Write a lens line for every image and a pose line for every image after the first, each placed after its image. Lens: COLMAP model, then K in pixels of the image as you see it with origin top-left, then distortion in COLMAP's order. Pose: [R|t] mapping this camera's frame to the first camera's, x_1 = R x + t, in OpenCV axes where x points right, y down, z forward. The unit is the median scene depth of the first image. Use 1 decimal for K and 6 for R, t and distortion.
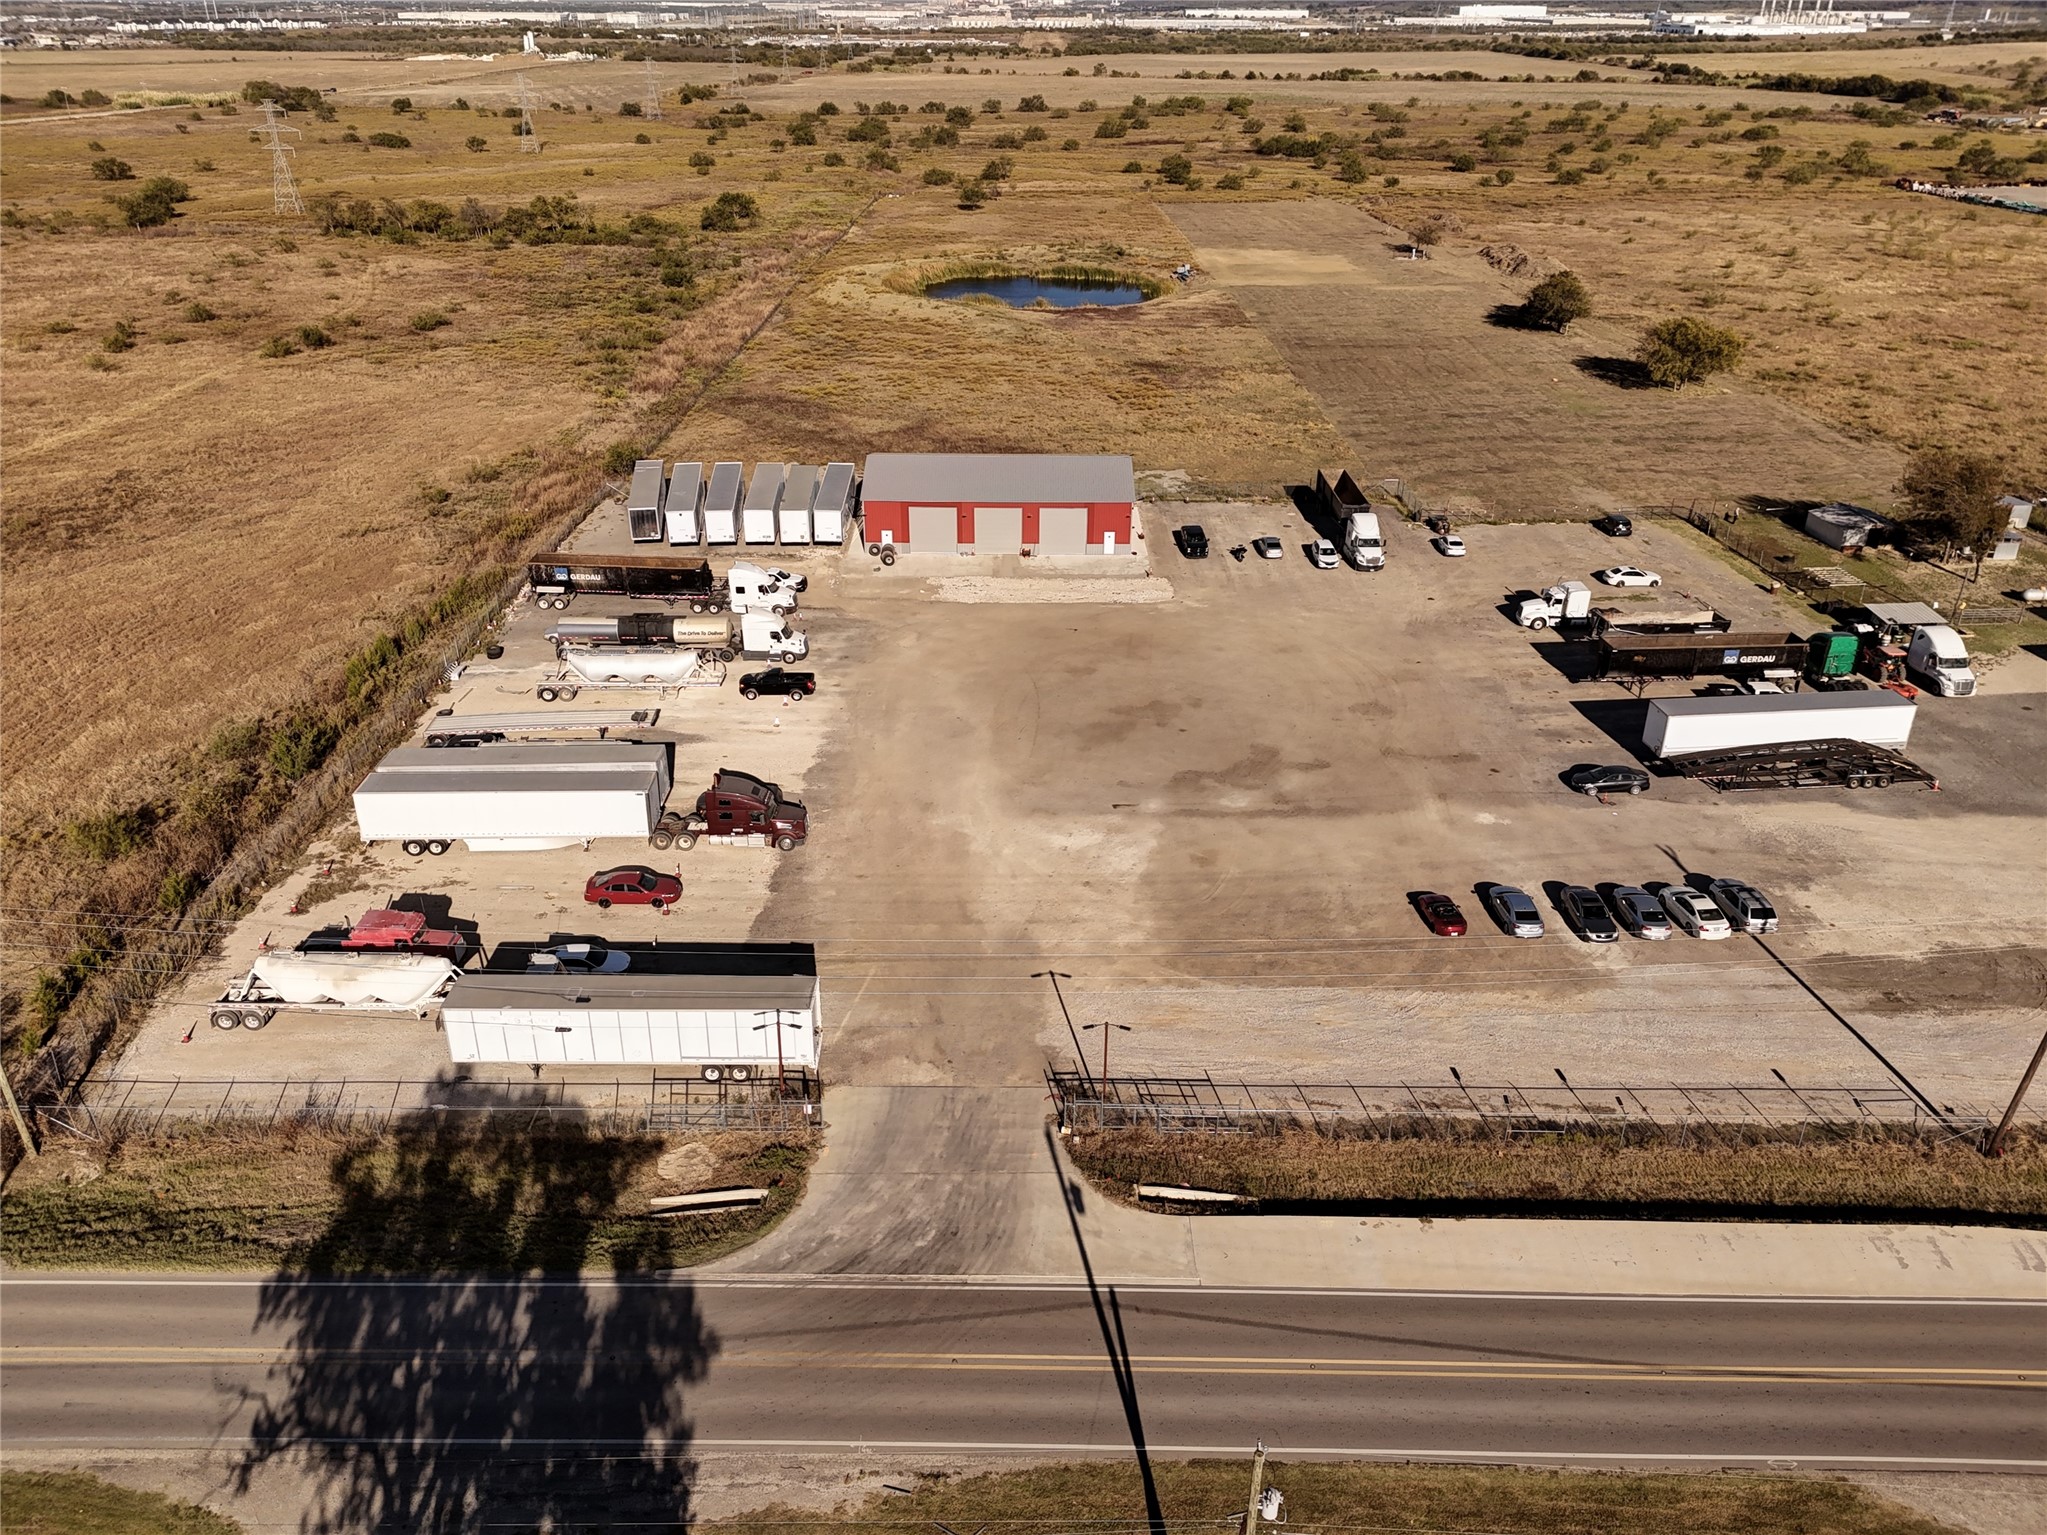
lens RADIAL K [[1506.6, 0, 1025.4], [0, 1506.6, 765.5], [0, 0, 1]] dist [0.066229, -0.064561]
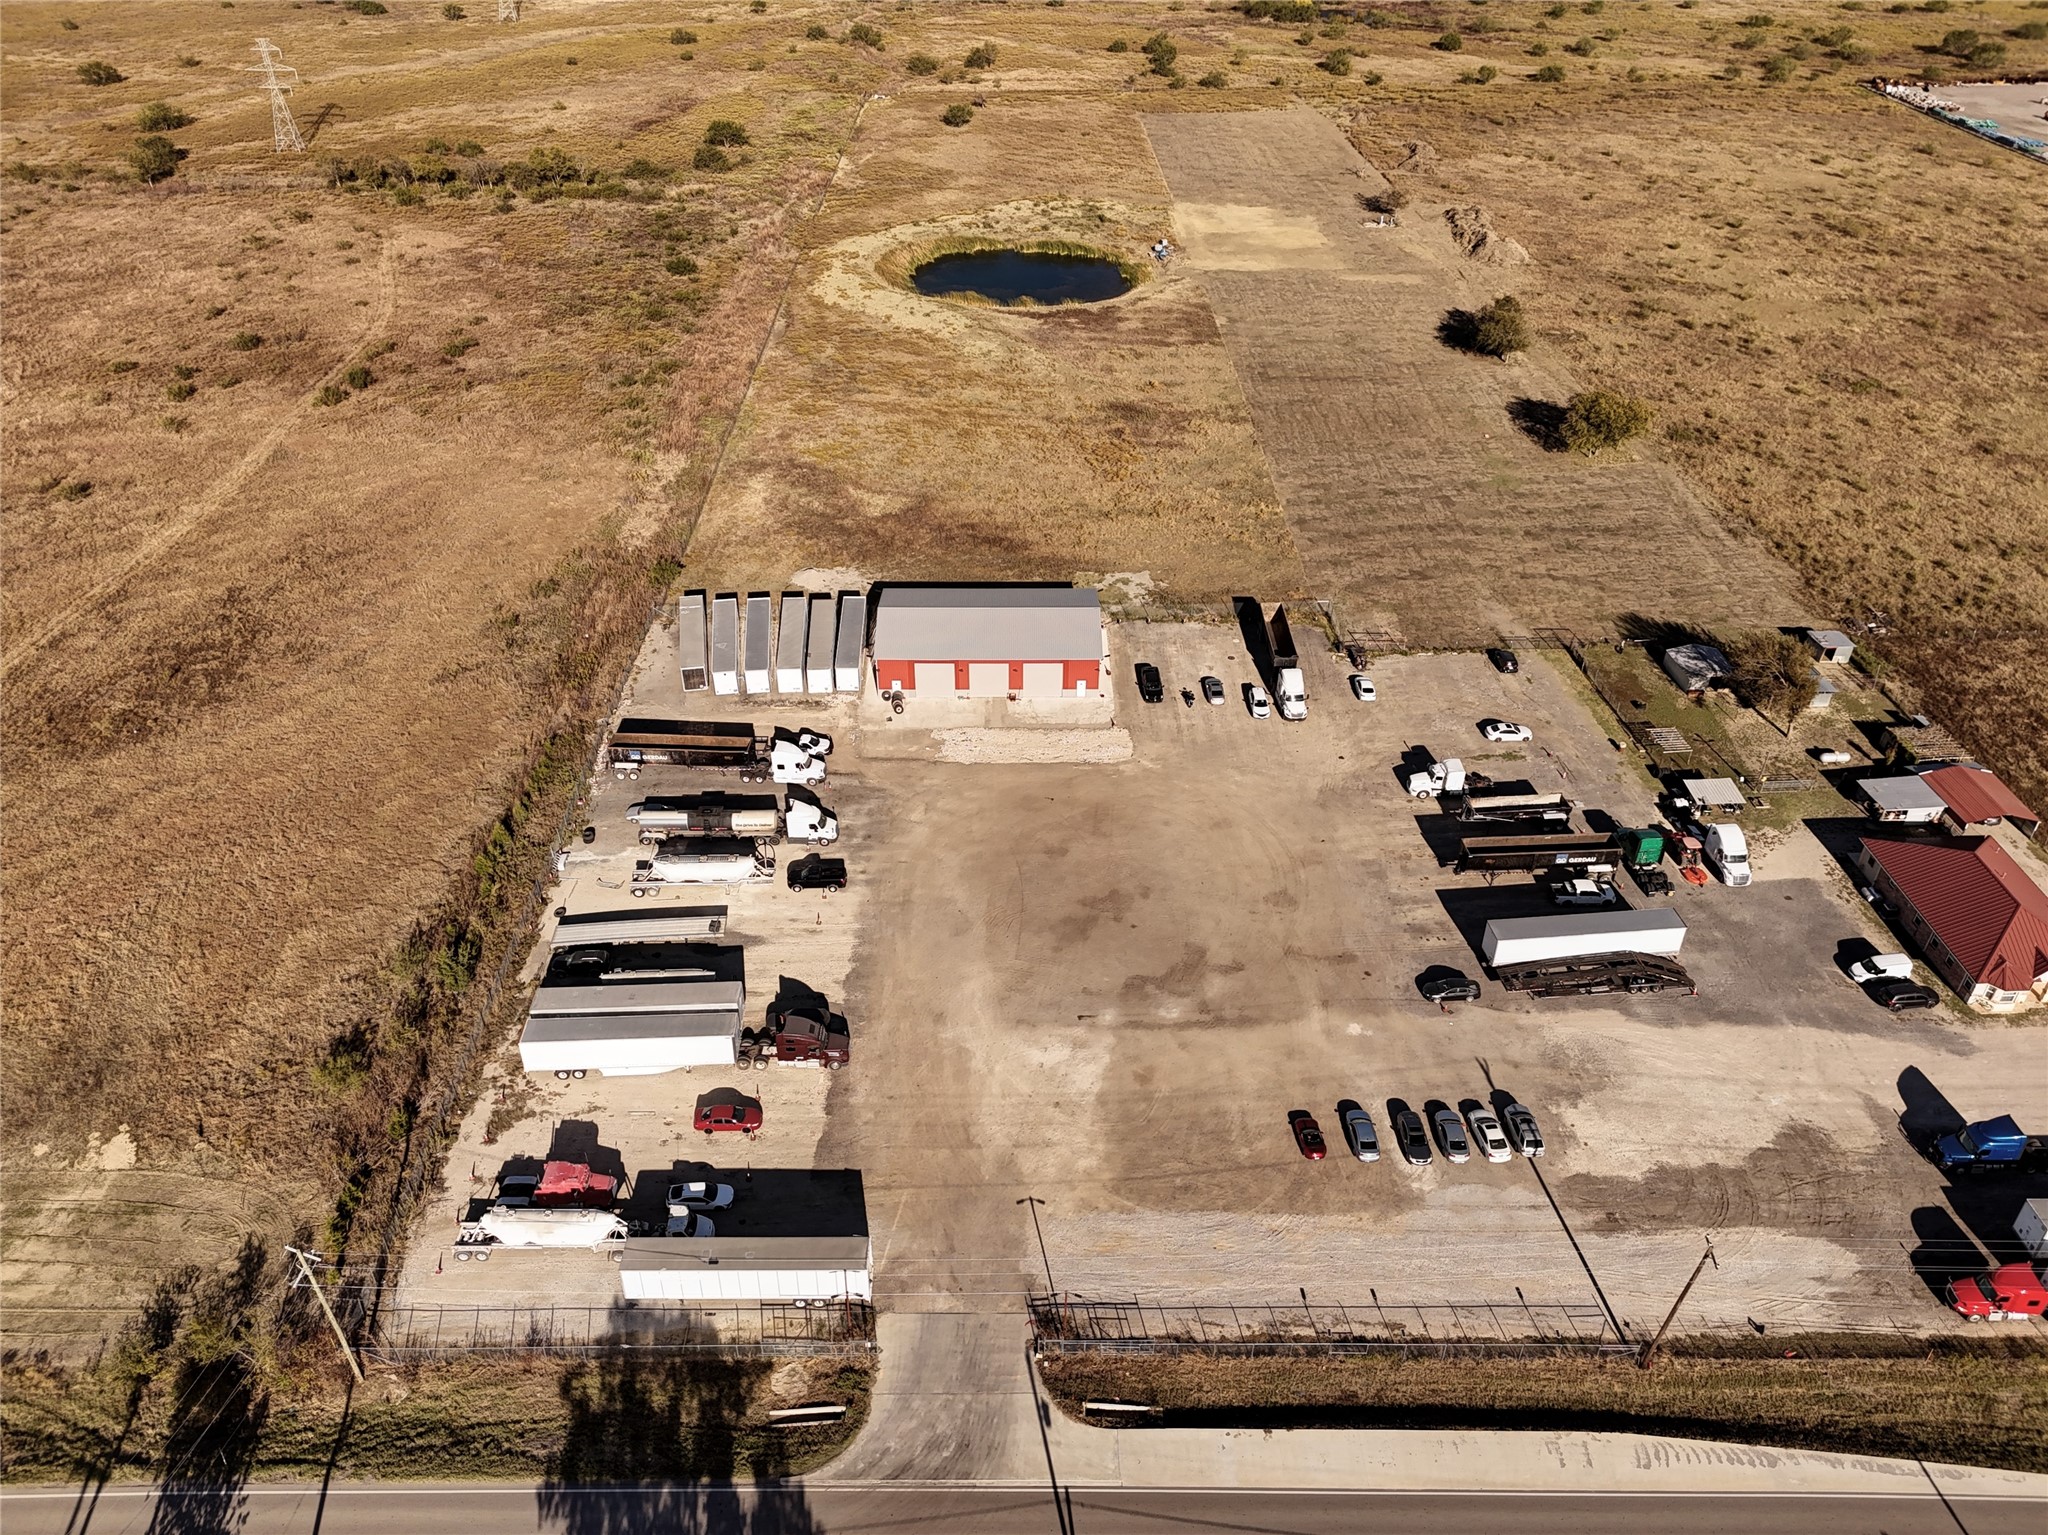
lens RADIAL K [[1507.3, 0, 1025.9], [0, 1507.3, 765.5], [0, 0, 1]] dist [0.066229, -0.064561]
pose [[0.999960, -0.006392, 0.006185, 0.003733], [0.005405, 0.988952, 0.148137, -0.273727], [-0.007064, -0.148098, 0.988948, -0.201071]]
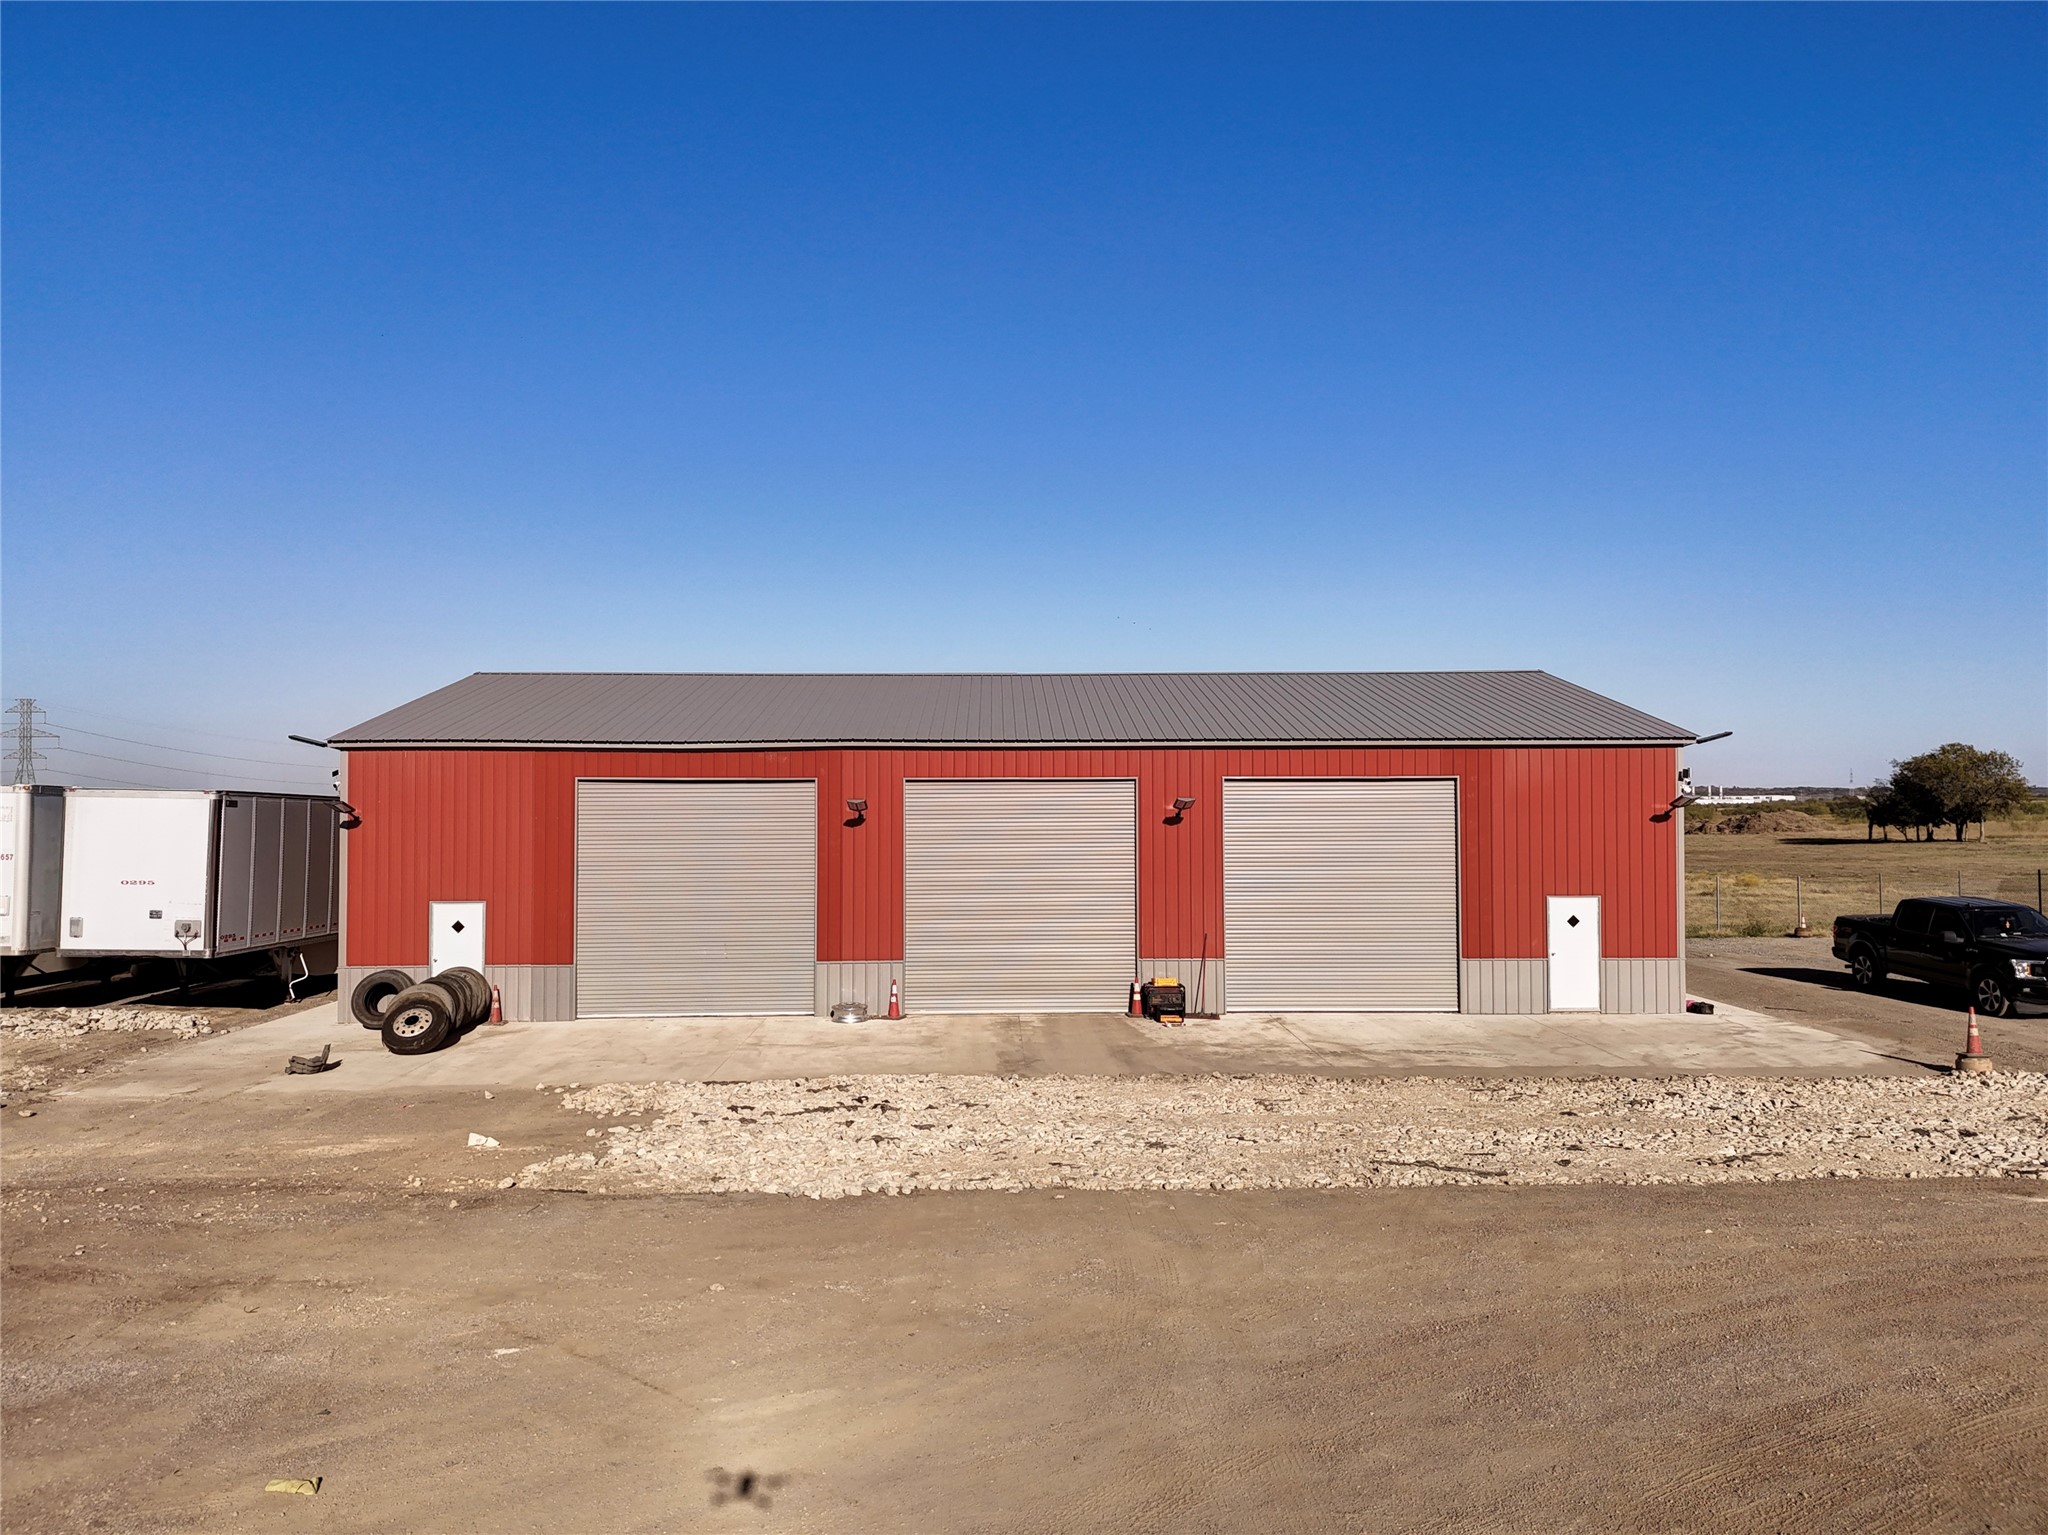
lens RADIAL K [[1507.3, 0, 1025.9], [0, 1507.3, 765.5], [0, 0, 1]] dist [0.066229, -0.064561]
pose [[0.999687, -0.009818, 0.022994, -0.022476], [0.019519, 0.881204, -0.472332, -0.077989], [-0.015625, 0.472634, 0.881121, 0.837817]]
